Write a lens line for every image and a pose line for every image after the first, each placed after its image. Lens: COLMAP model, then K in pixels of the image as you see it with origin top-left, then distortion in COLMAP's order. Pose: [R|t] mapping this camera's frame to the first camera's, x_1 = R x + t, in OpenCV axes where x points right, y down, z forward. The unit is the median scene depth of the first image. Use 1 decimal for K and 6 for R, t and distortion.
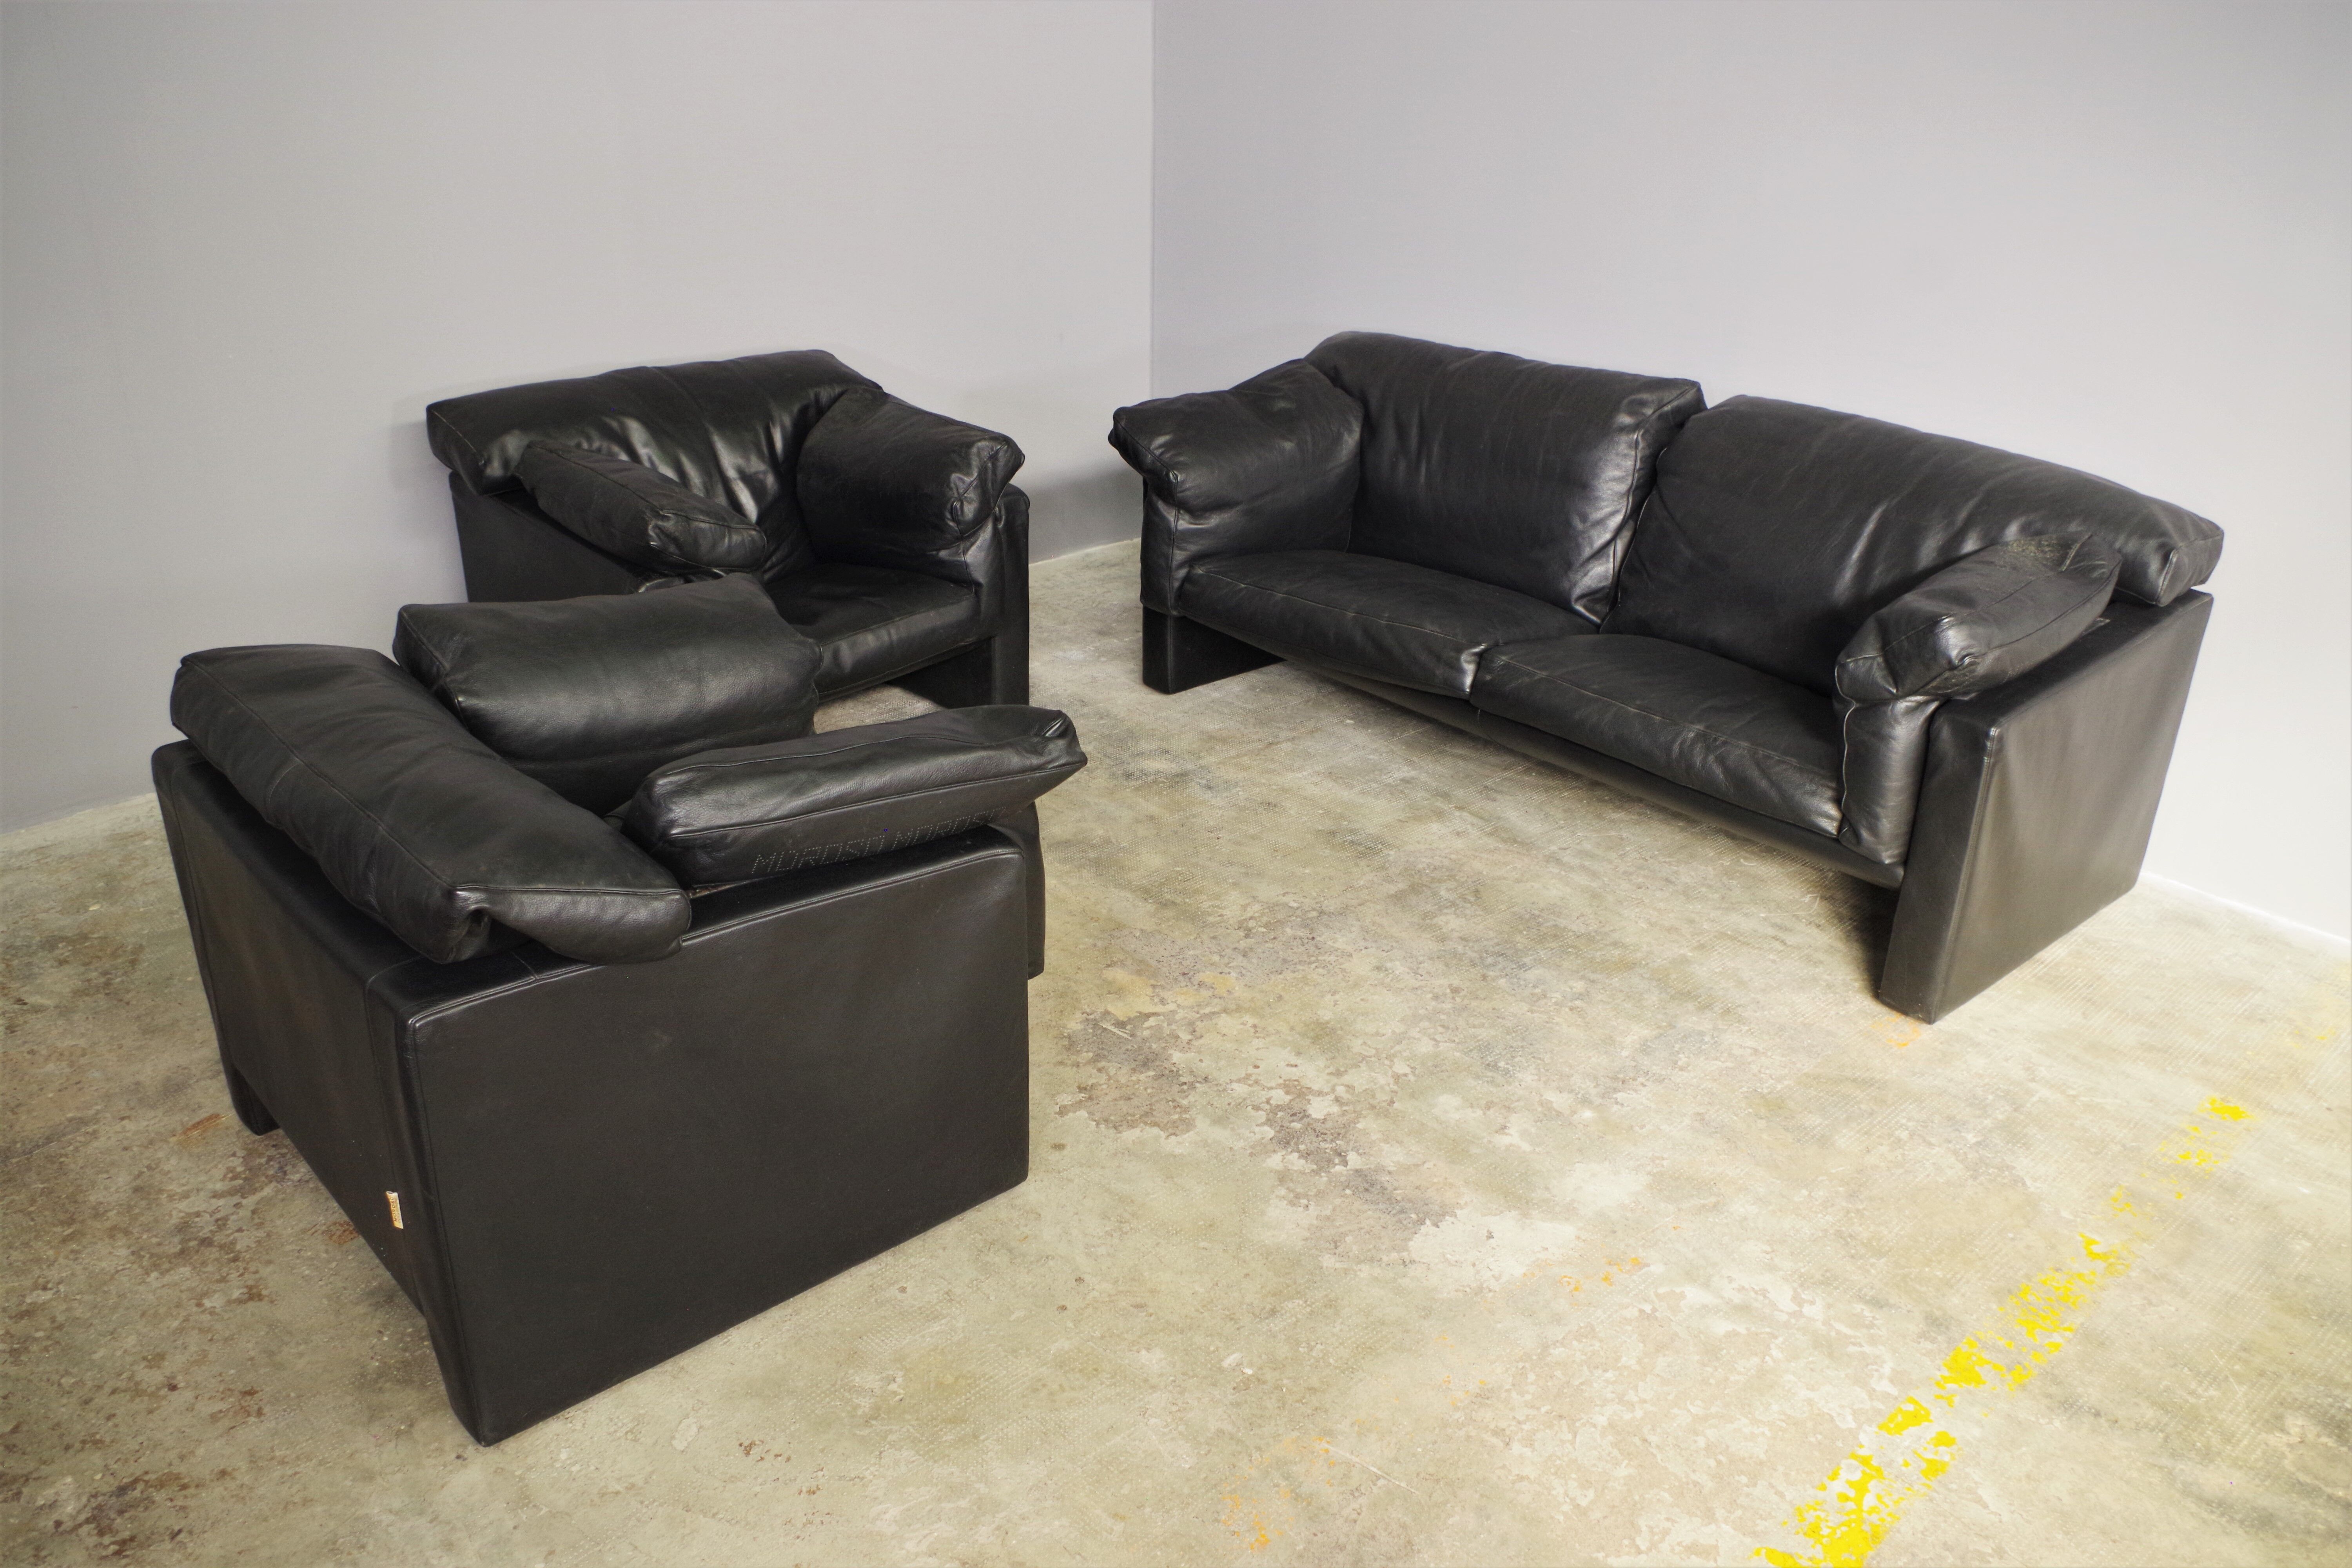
lens RADIAL K [[1840.5, 0, 1144.4], [0, 1840.5, 781.7], [0, 0, 1]] dist [-0.092839, 0.042931]
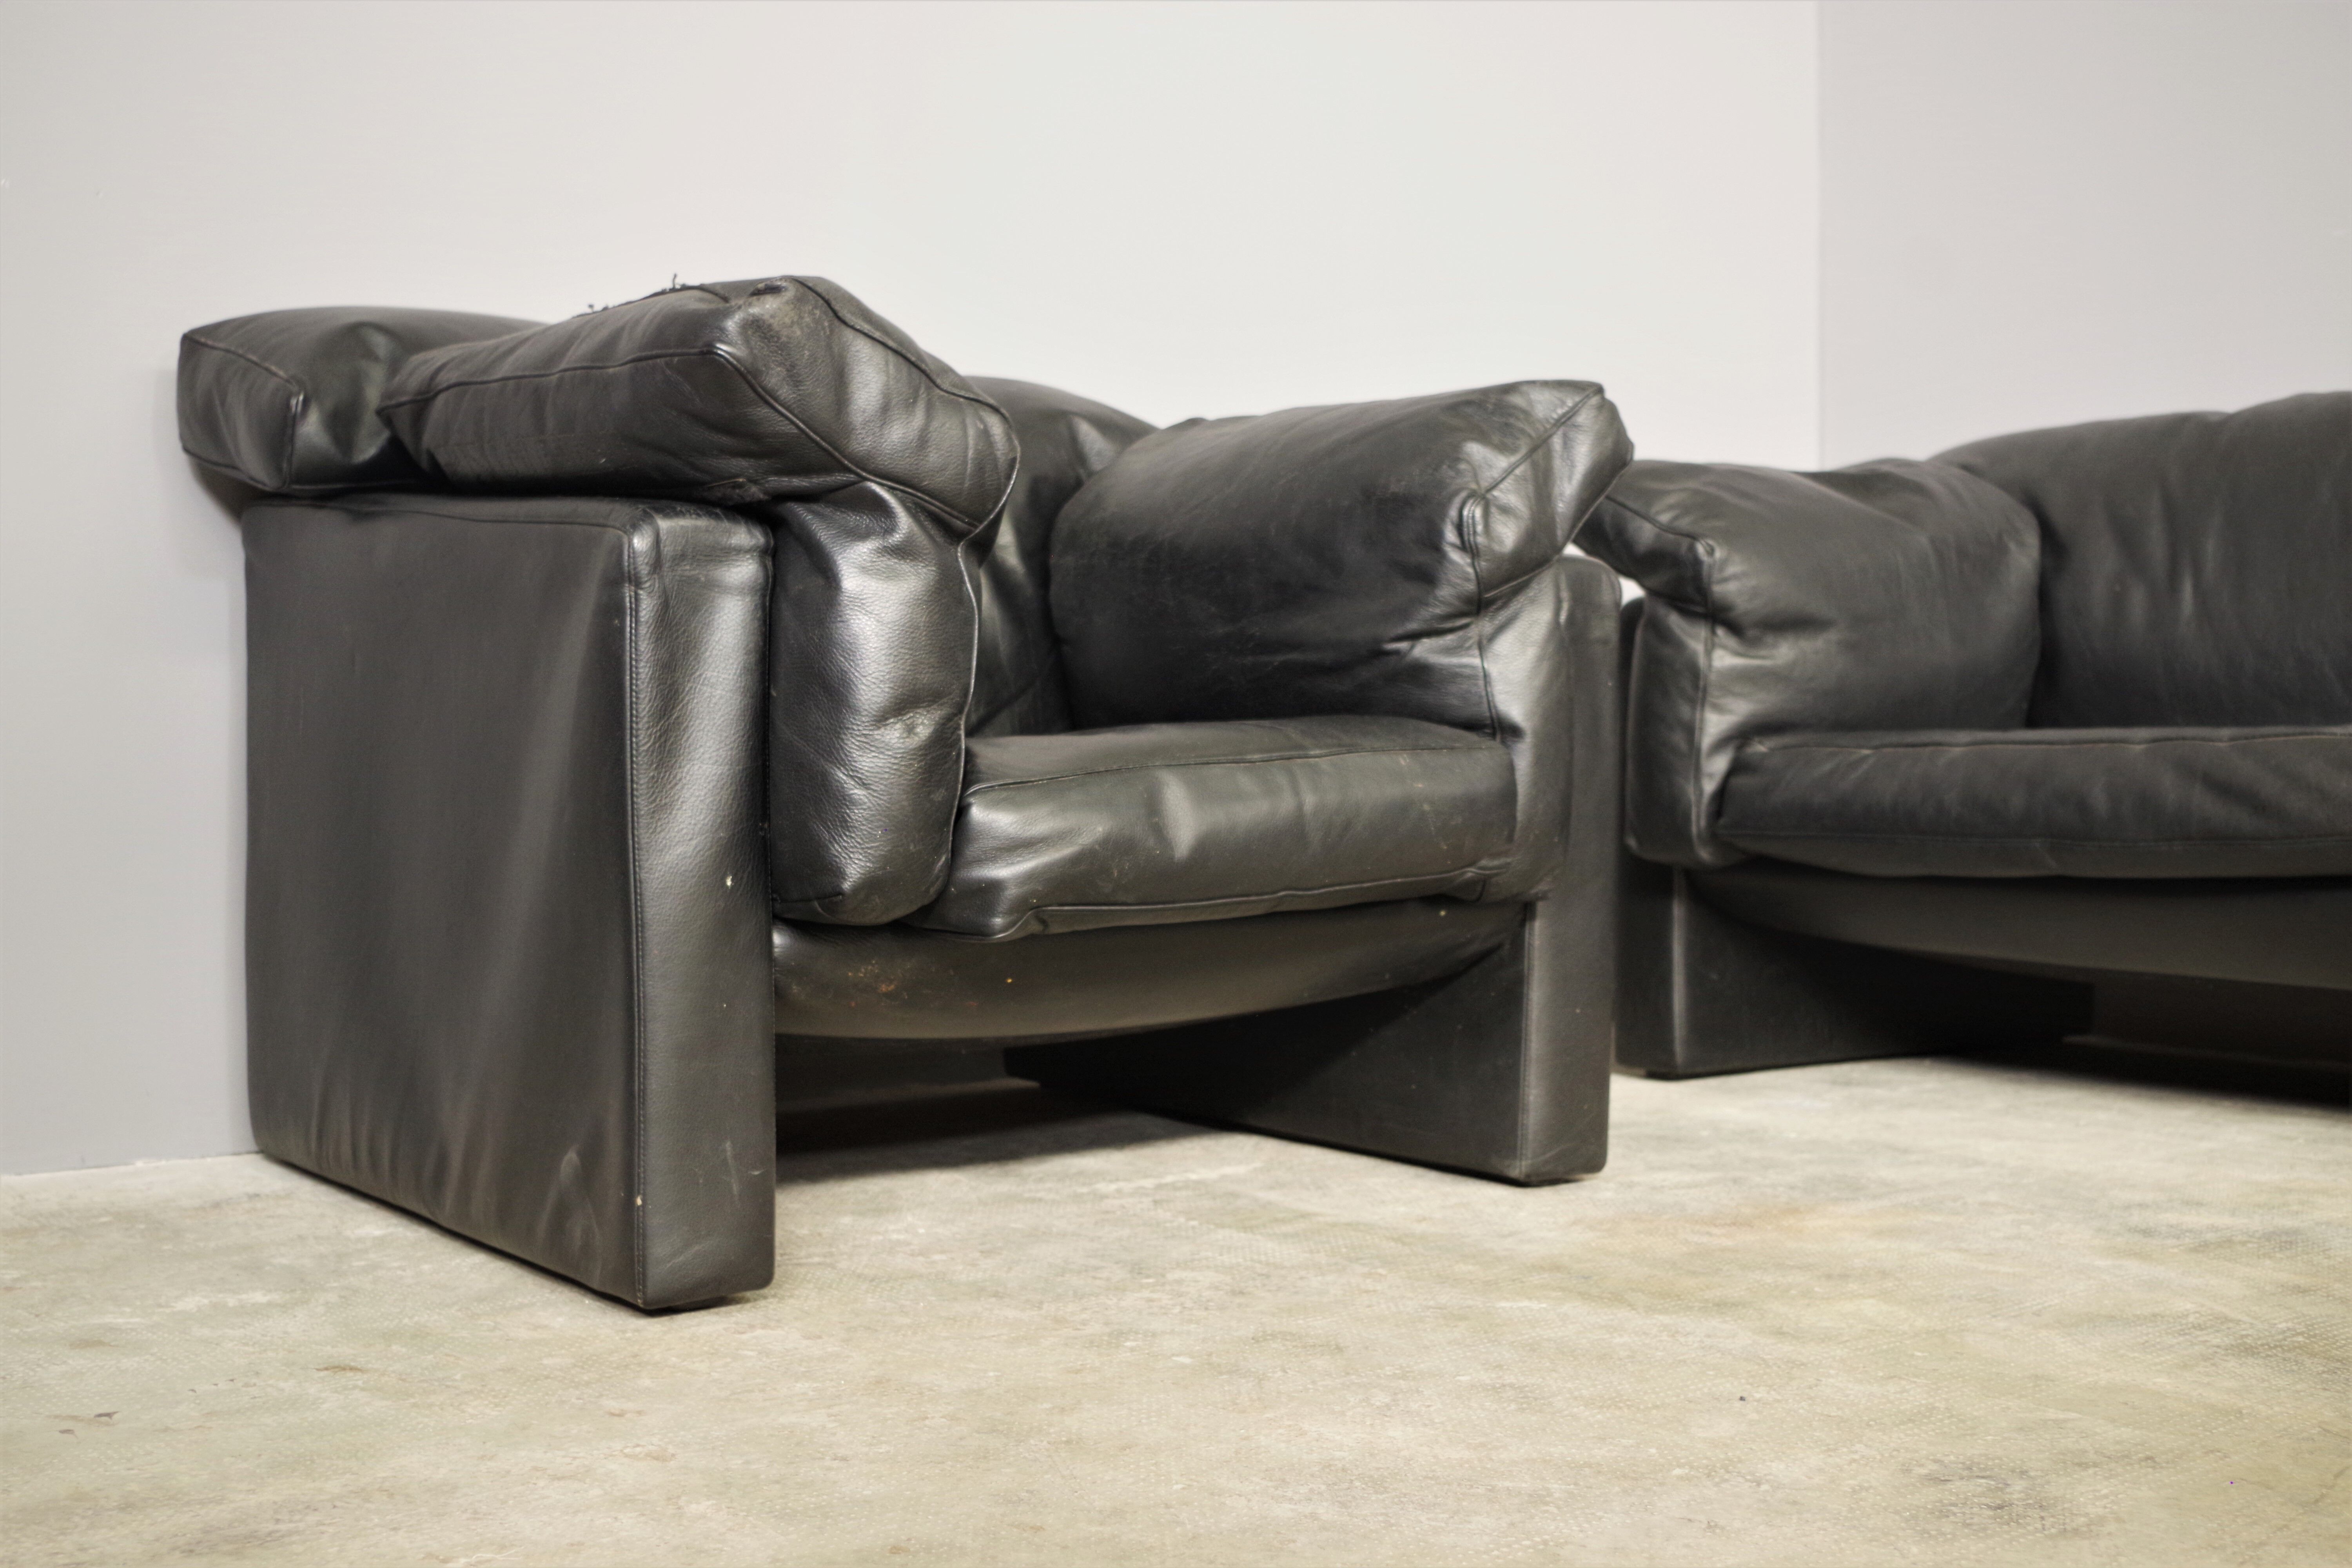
lens RADIAL K [[2631.7, 0, 1154.3], [0, 2631.7, 780.6], [0, 0, 1]] dist [-0.064816, 0.043296]
pose [[0.998061, -0.000651, -0.062236, -0.110373], [-0.023829, 0.919758, -0.391763, 0.212690], [0.057497, 0.392486, 0.917959, 0.465037]]
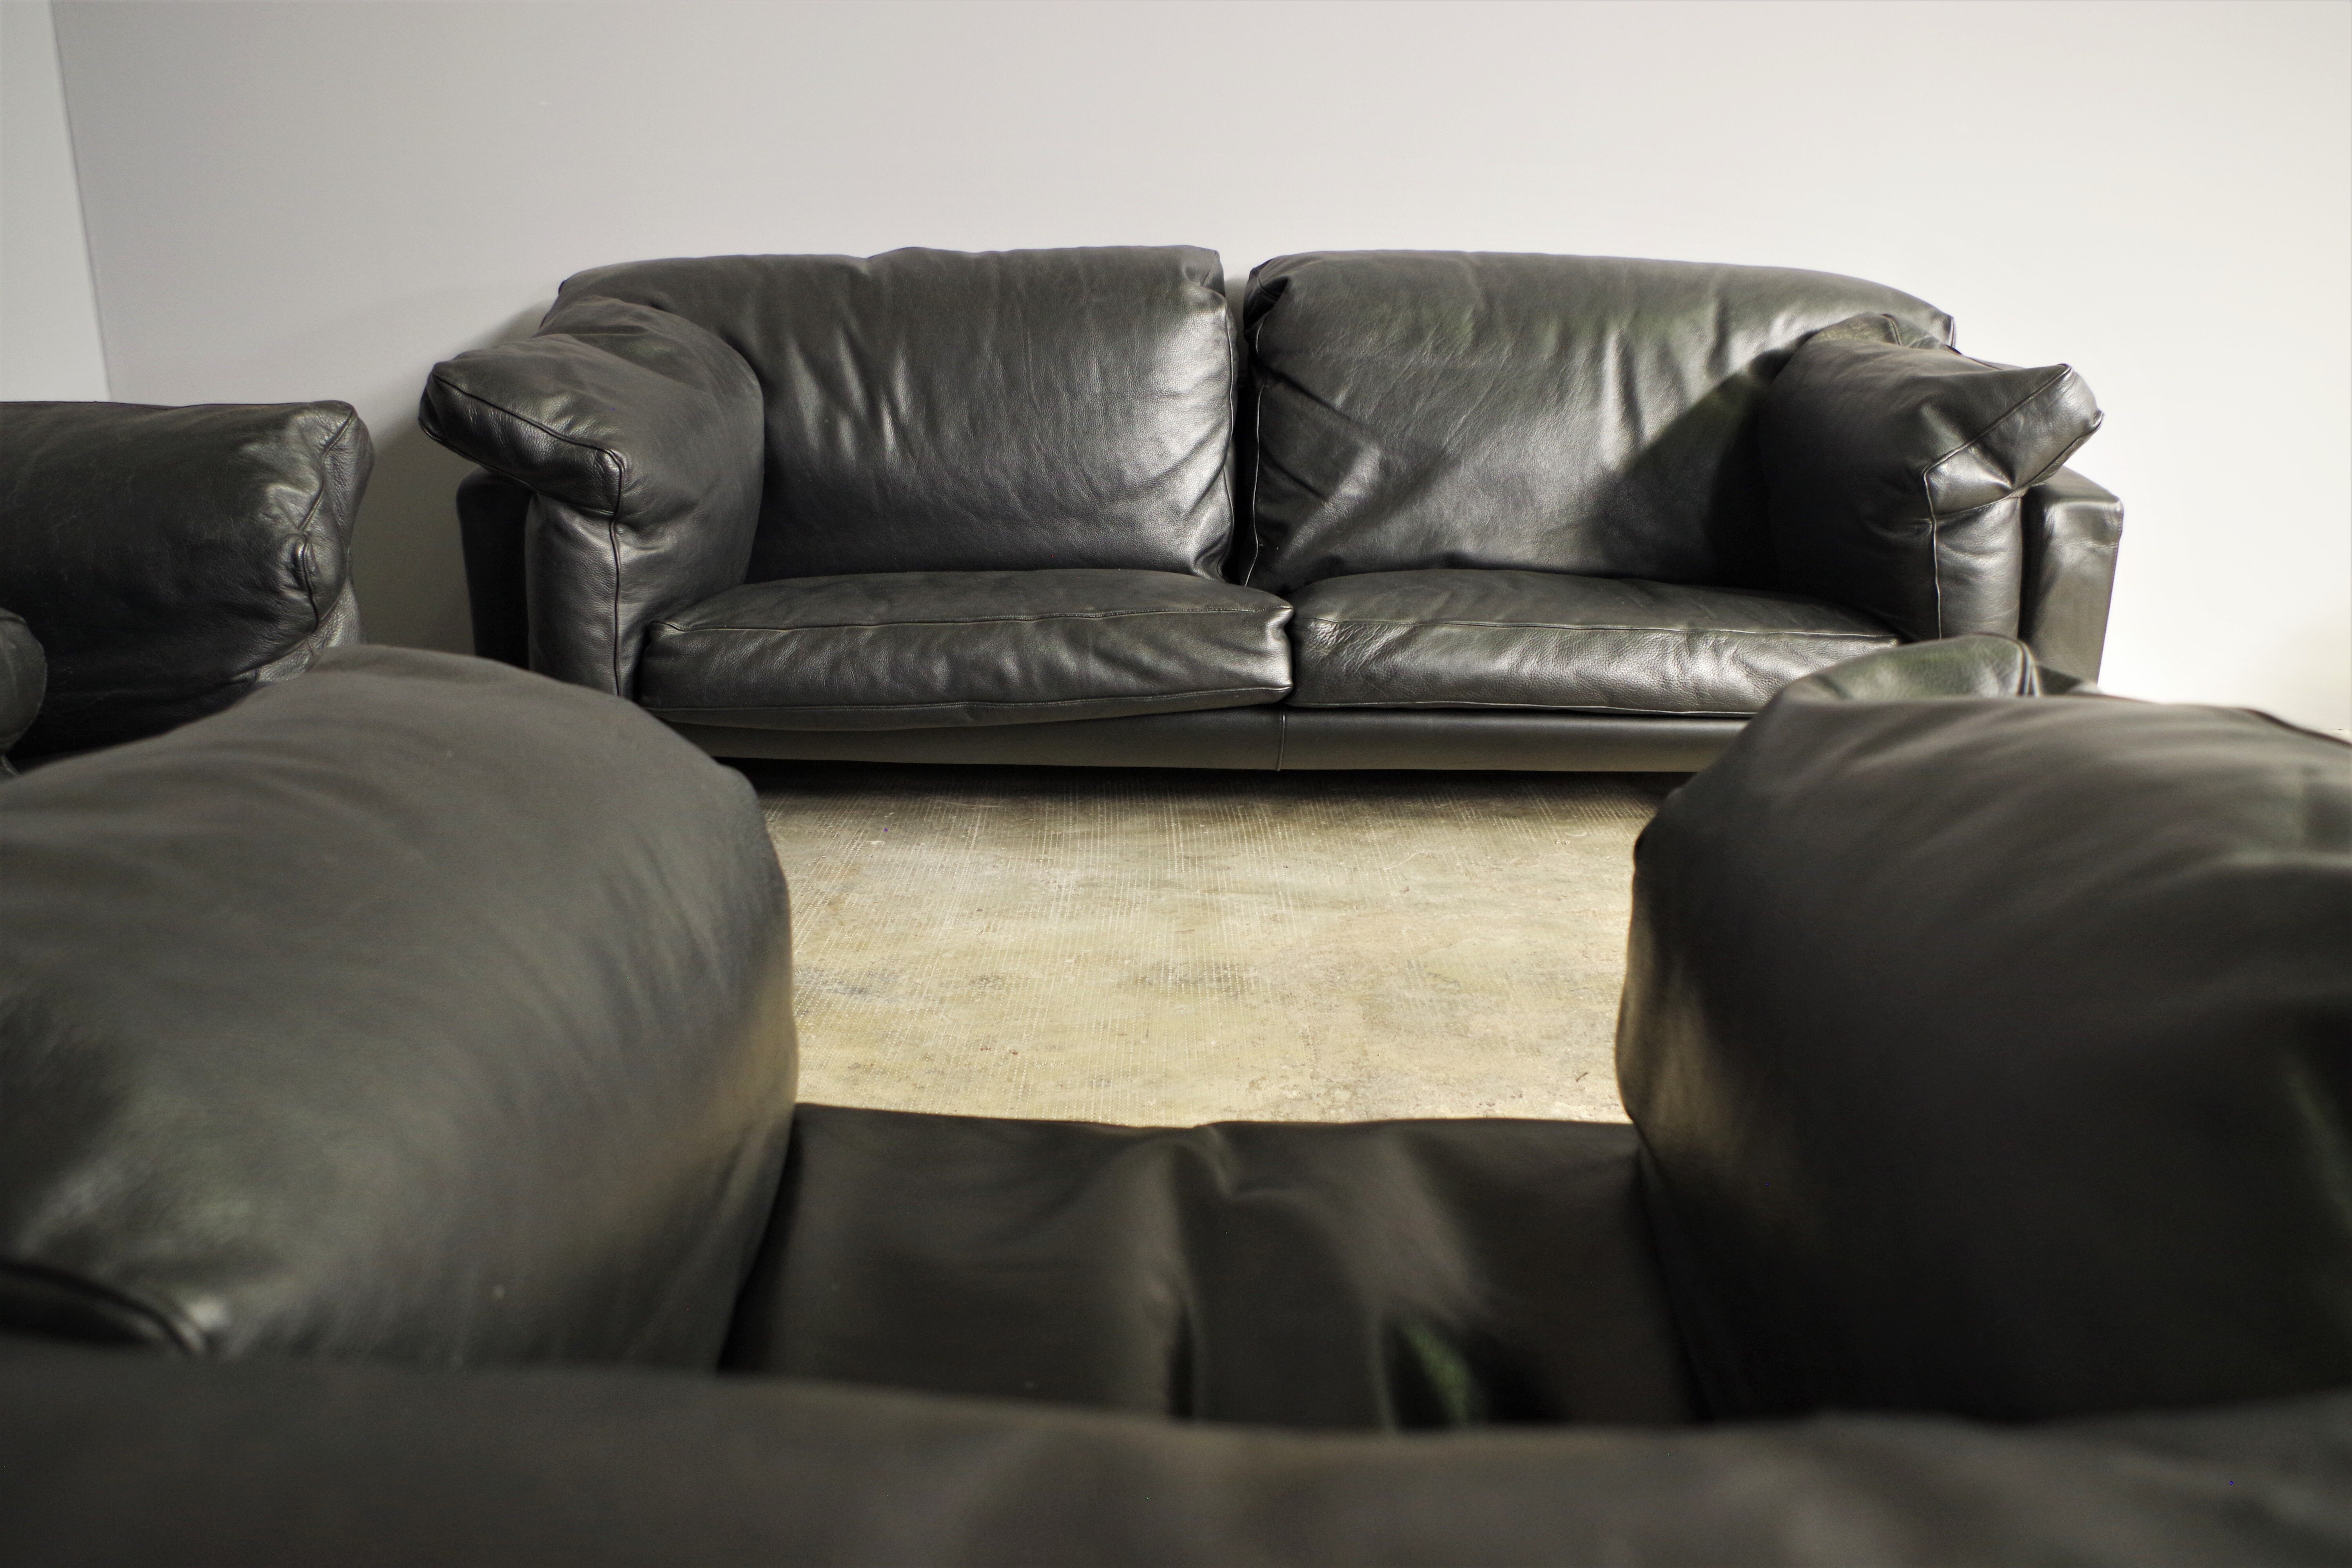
lens RADIAL K [[1840.1, 0, 1166.4], [0, 1840.1, 782.9], [0, 0, 1]] dist [-0.094173, 0.045572]
pose [[0.668260, -0.236418, 0.705362, -0.341405], [0.303171, 0.952399, 0.031994, -0.056795], [-0.679350, 0.192465, 0.708125, 0.670152]]
